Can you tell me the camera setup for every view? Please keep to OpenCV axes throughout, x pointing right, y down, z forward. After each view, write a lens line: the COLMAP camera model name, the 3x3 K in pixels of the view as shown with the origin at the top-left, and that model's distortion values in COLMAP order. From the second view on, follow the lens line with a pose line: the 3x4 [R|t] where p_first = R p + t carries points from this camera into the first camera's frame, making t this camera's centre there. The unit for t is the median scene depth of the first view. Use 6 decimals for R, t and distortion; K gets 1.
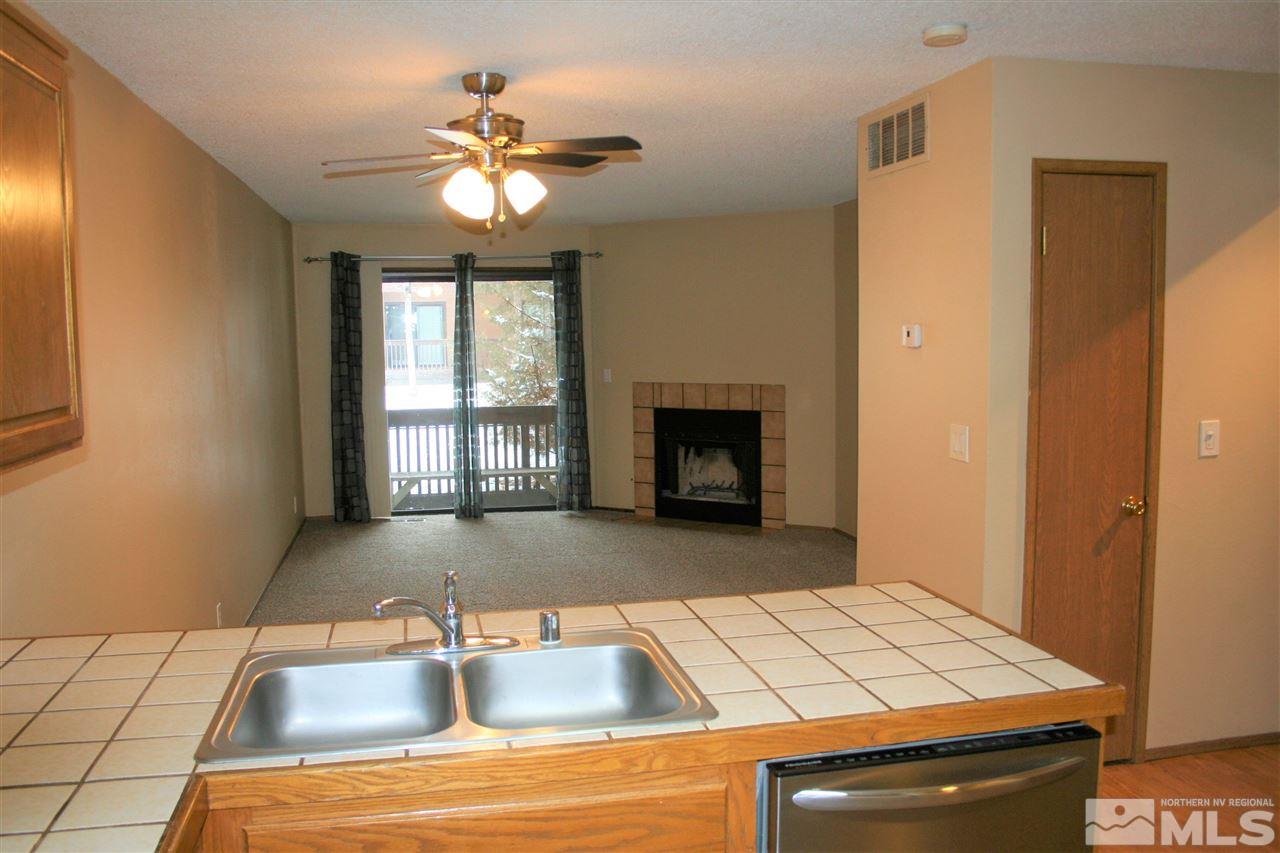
lens RADIAL K [[1074.1, 0, 624.4], [0, 1074.1, 433.3], [0, 0, 1]] dist [-0.128342, 0.009451]
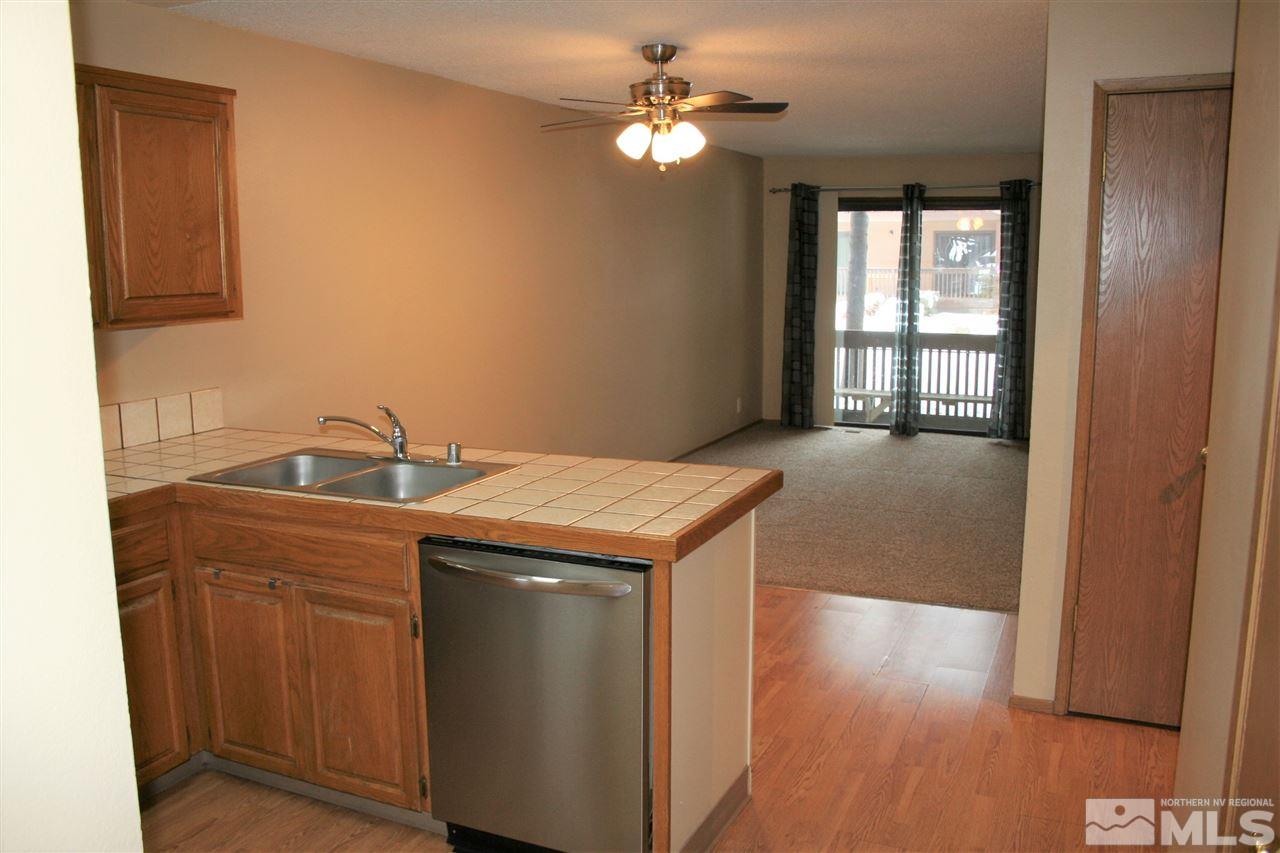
lens RADIAL K [[1074.1, 0, 624.4], [0, 1074.1, 433.3], [0, 0, 1]] dist [-0.128342, 0.009451]
pose [[0.810939, 0.105171, -0.575602, 0.241109], [-0.065403, 0.993842, 0.089447, 0.001051], [0.581464, -0.034890, 0.812824, -0.017170]]
